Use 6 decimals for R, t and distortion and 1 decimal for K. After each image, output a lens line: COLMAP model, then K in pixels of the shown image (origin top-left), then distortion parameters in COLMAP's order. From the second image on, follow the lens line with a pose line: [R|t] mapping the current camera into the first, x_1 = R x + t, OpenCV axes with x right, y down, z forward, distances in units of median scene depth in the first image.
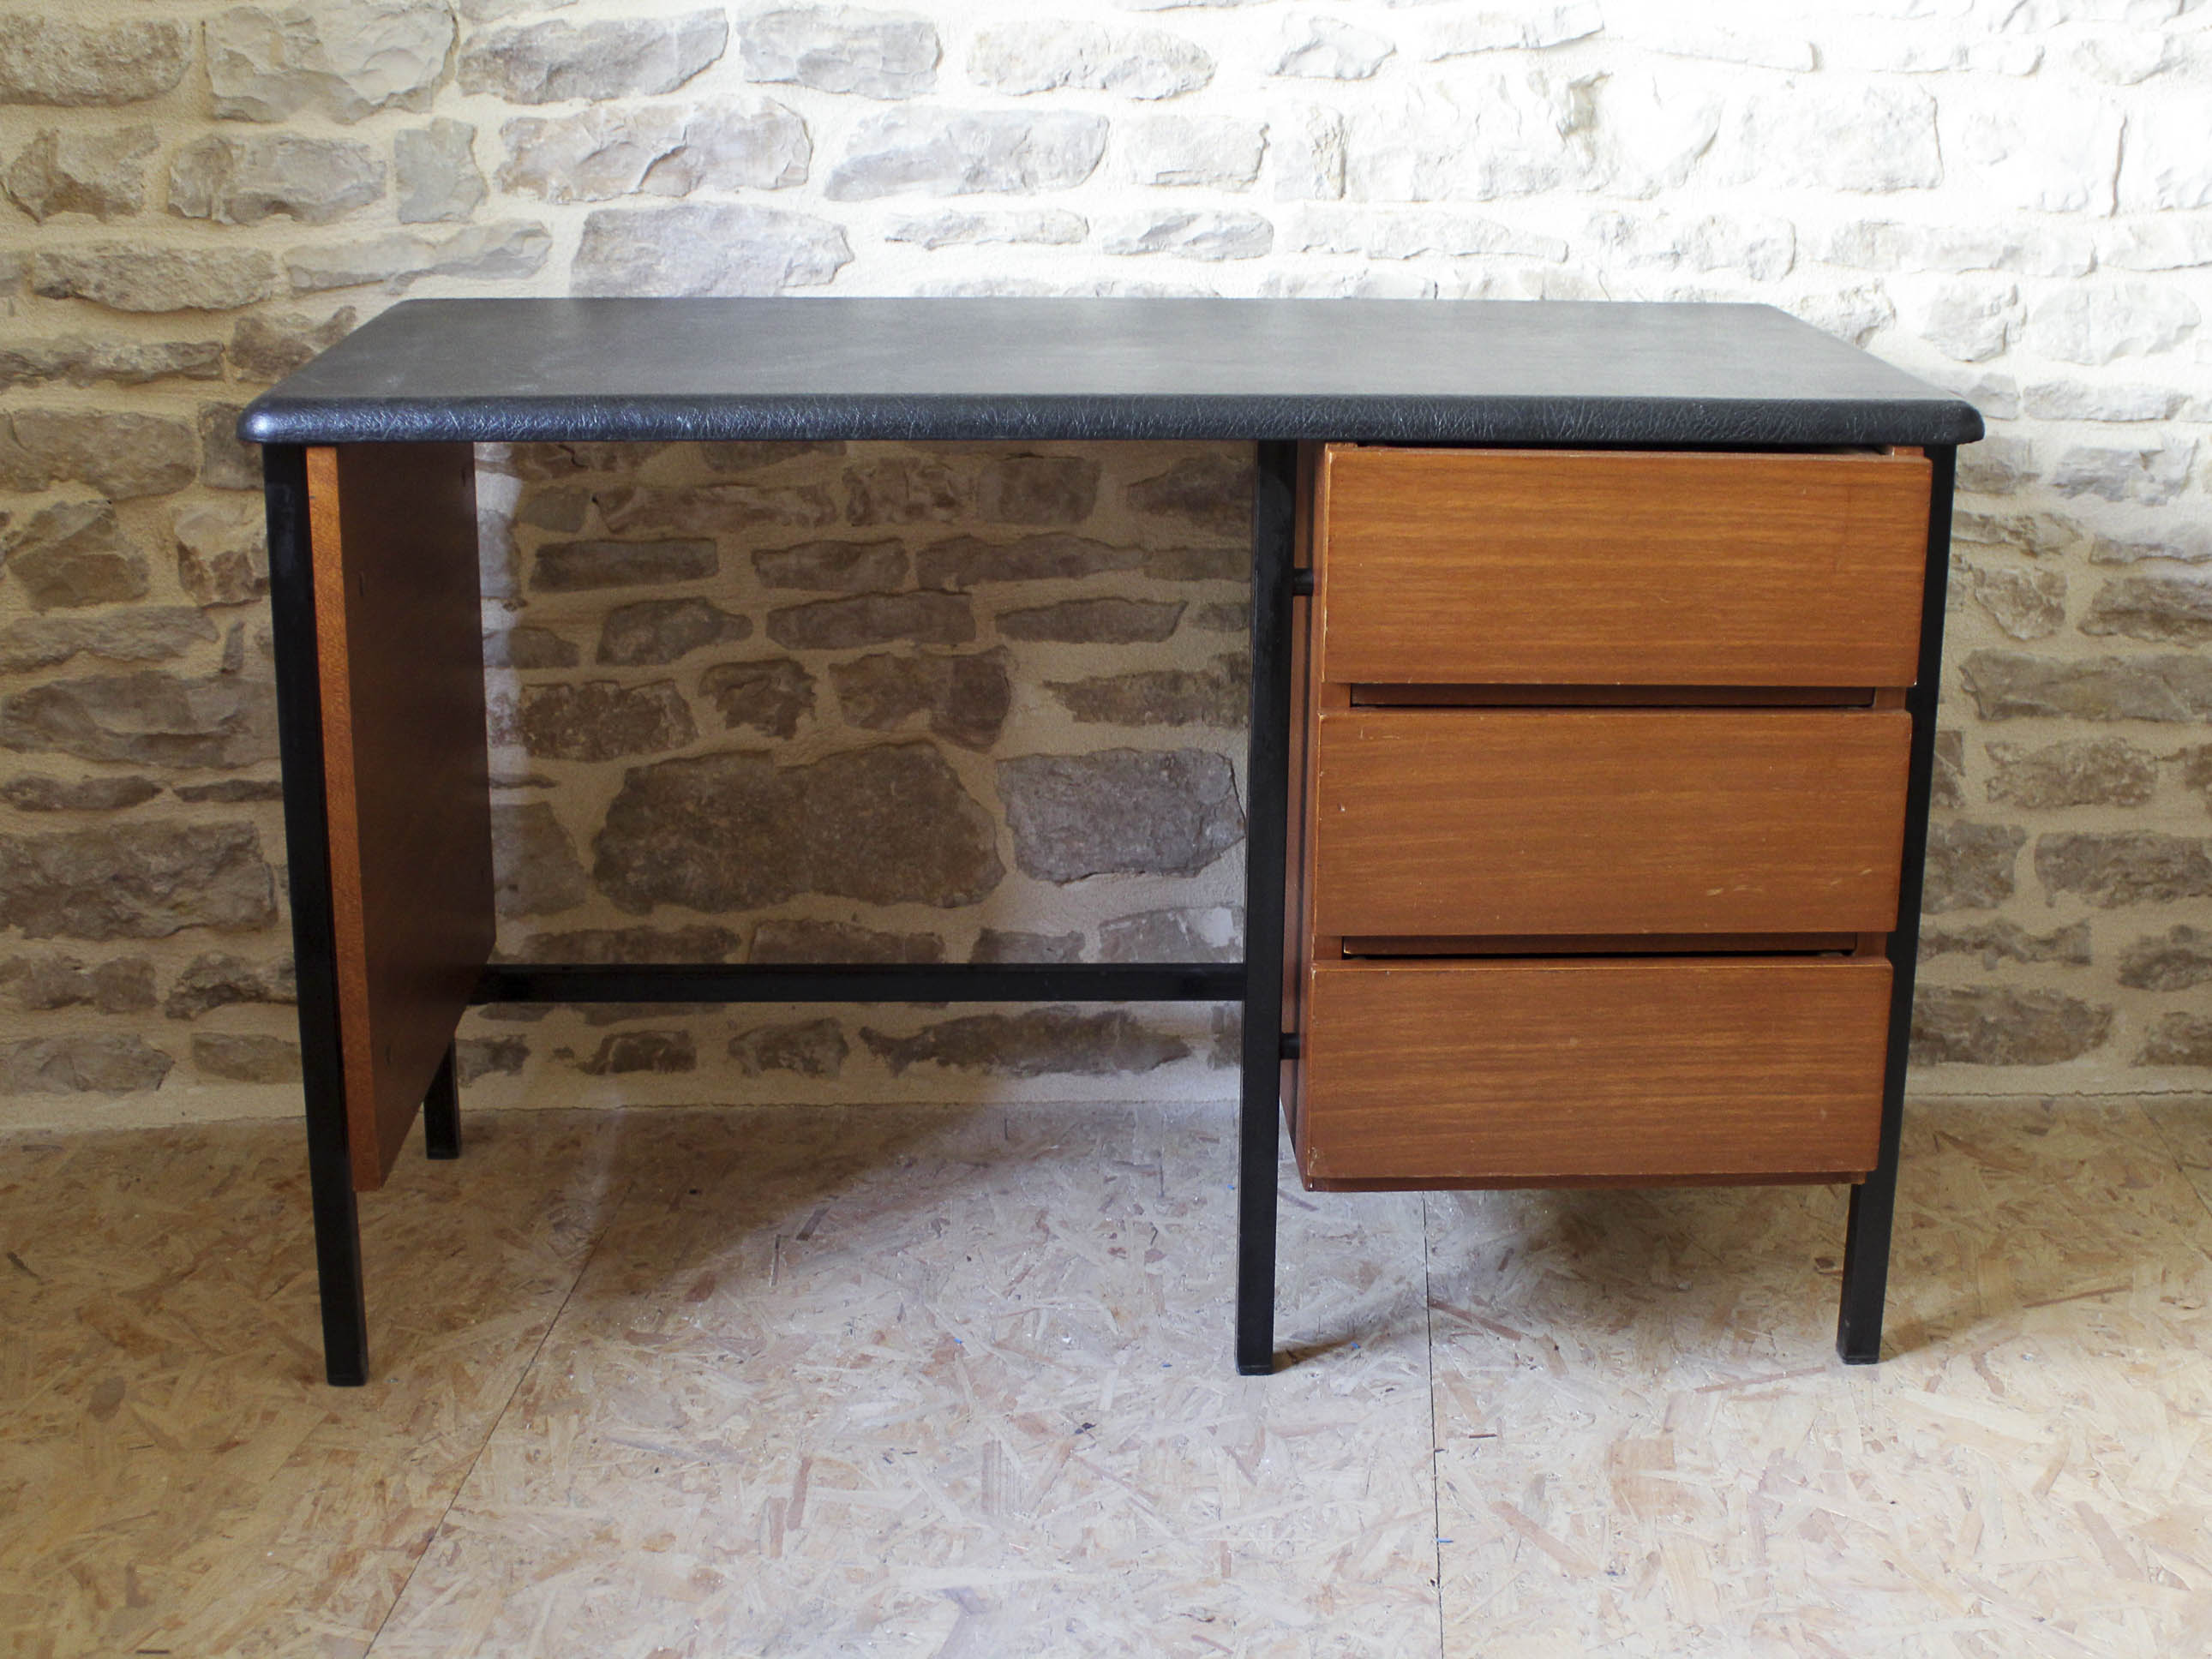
lens RADIAL K [[3172.2, 0, 1193.5], [0, 3172.2, 829.4], [0, 0, 1]] dist [-0.156352, 0.140445]
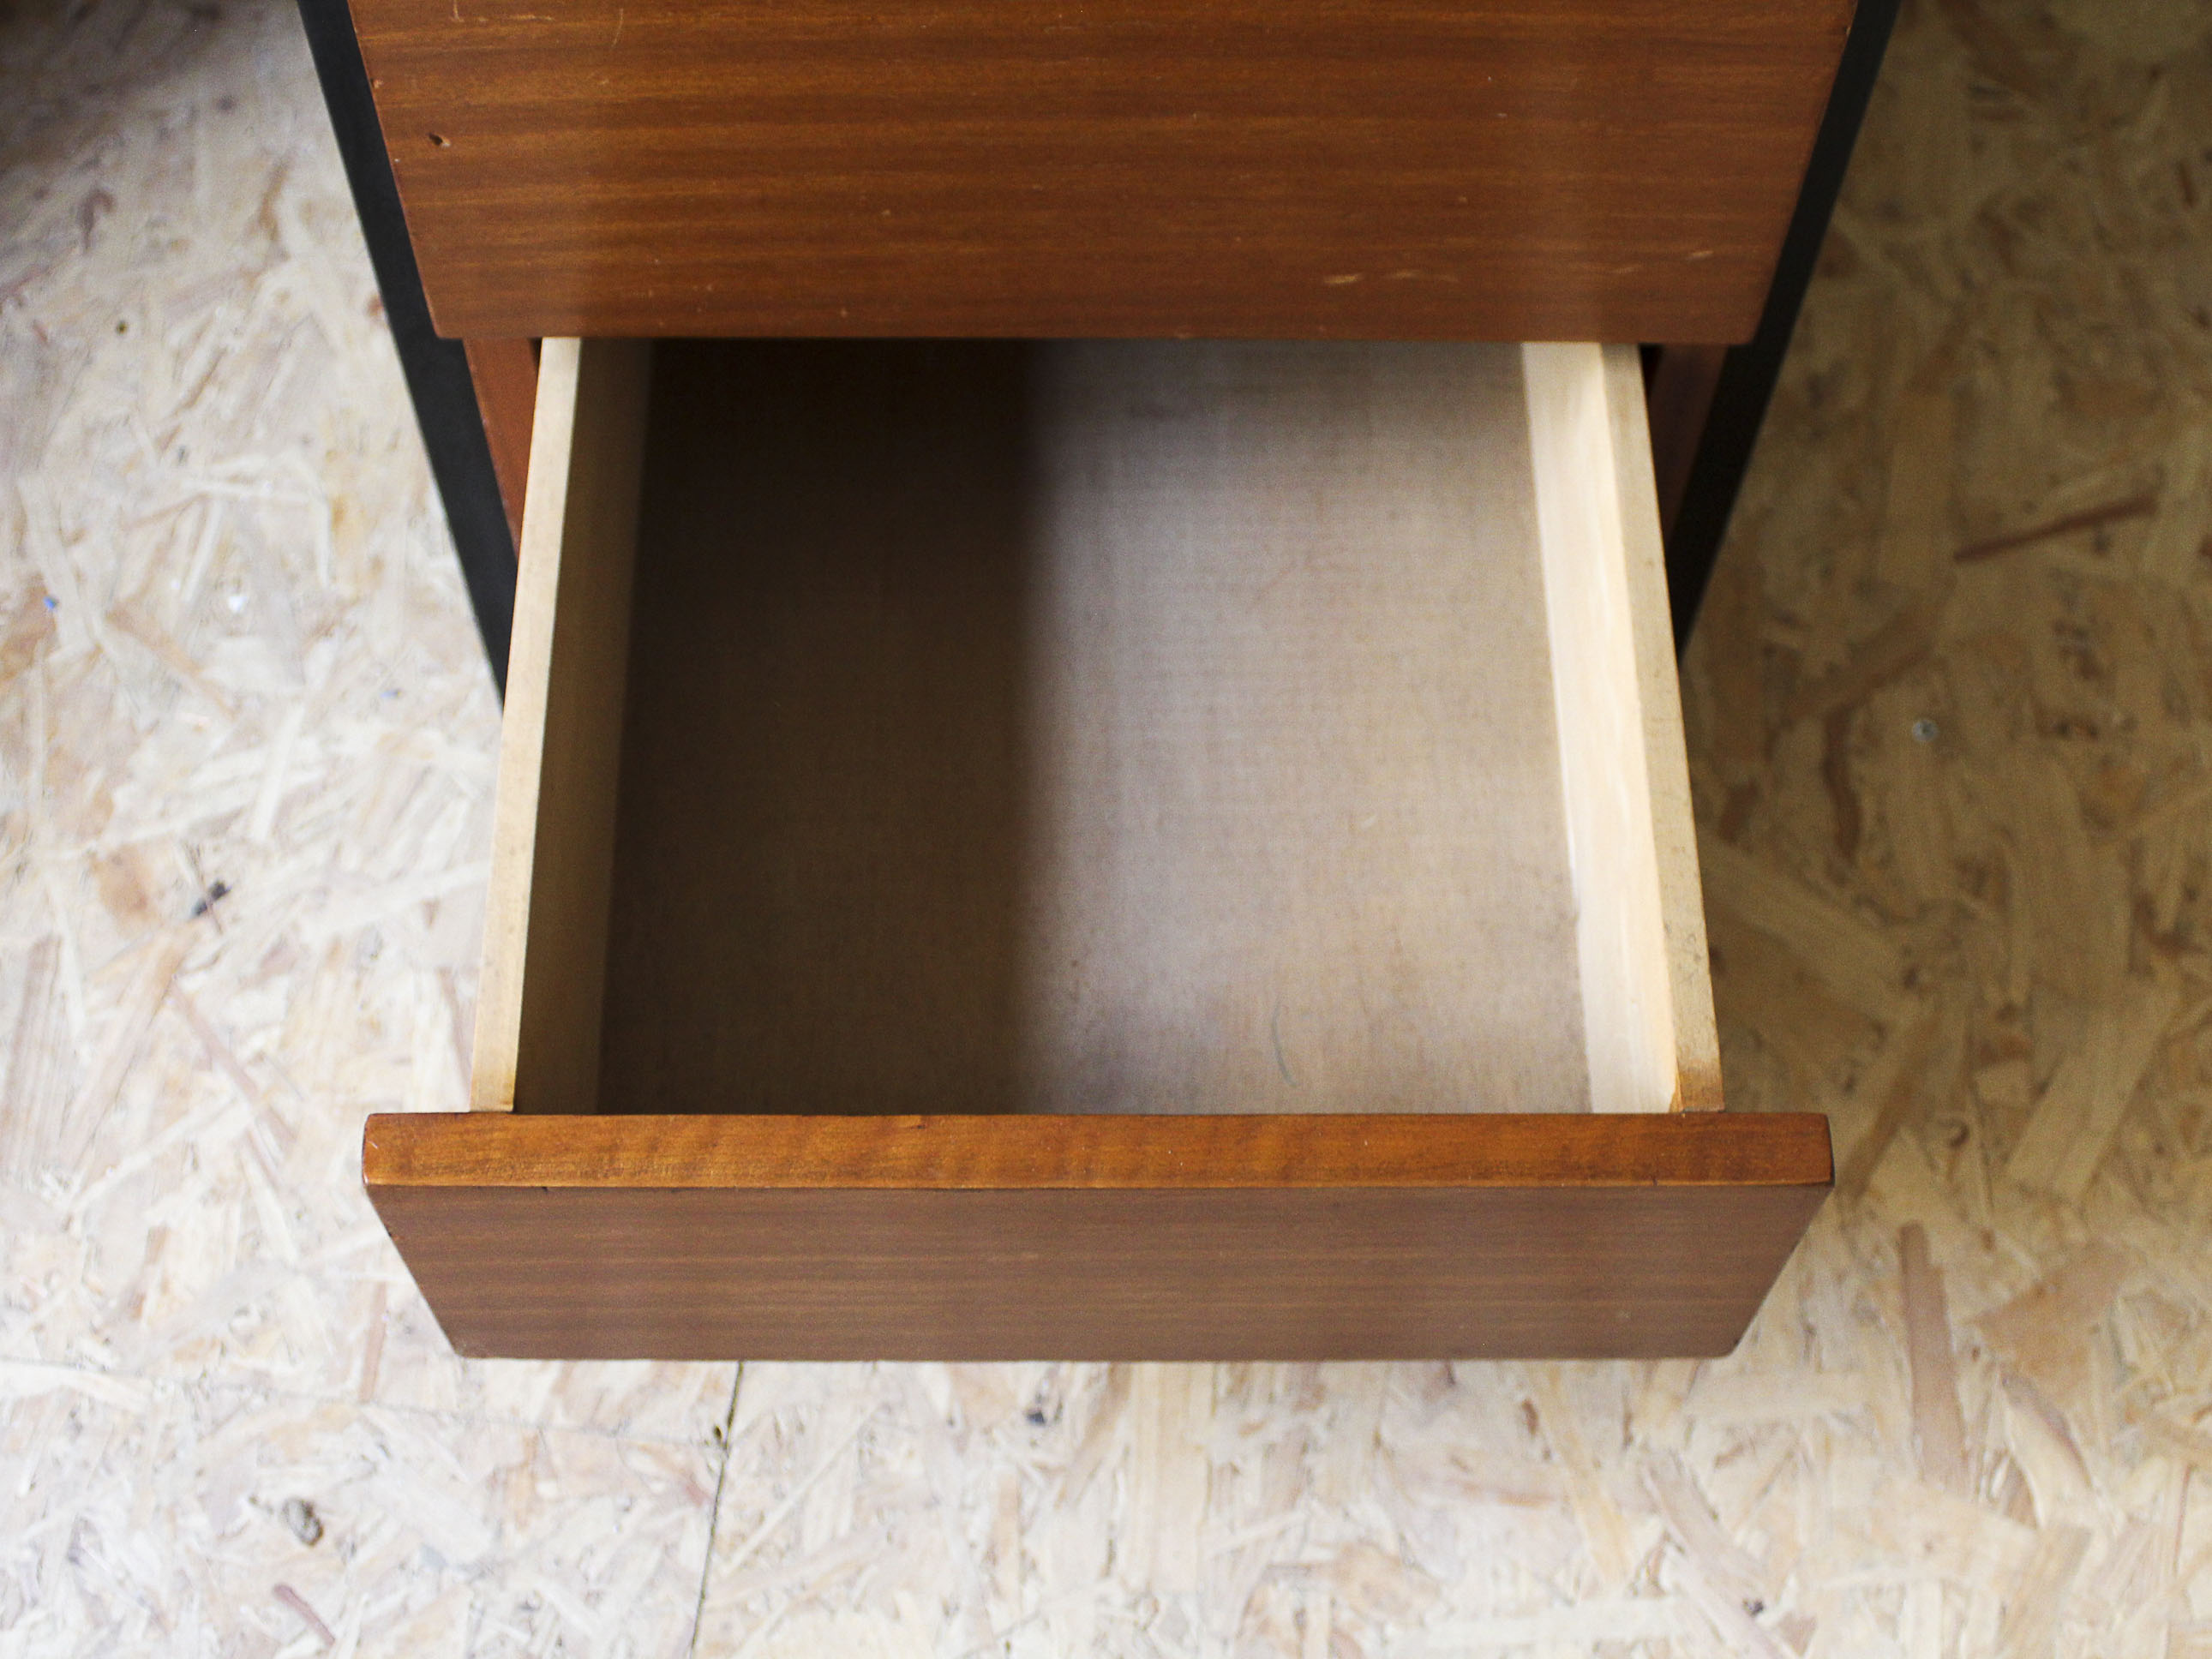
lens RADIAL K [[3103.2, 0, 1157.5], [0, 3103.2, 833.8], [0, 0, 1]] dist [-0.141093, 0.074689]
pose [[0.998583, 0.052269, -0.010008, 0.121995], [-0.030153, 0.710649, 0.702901, -0.185317], [0.043852, -0.701603, 0.711218, 0.529193]]
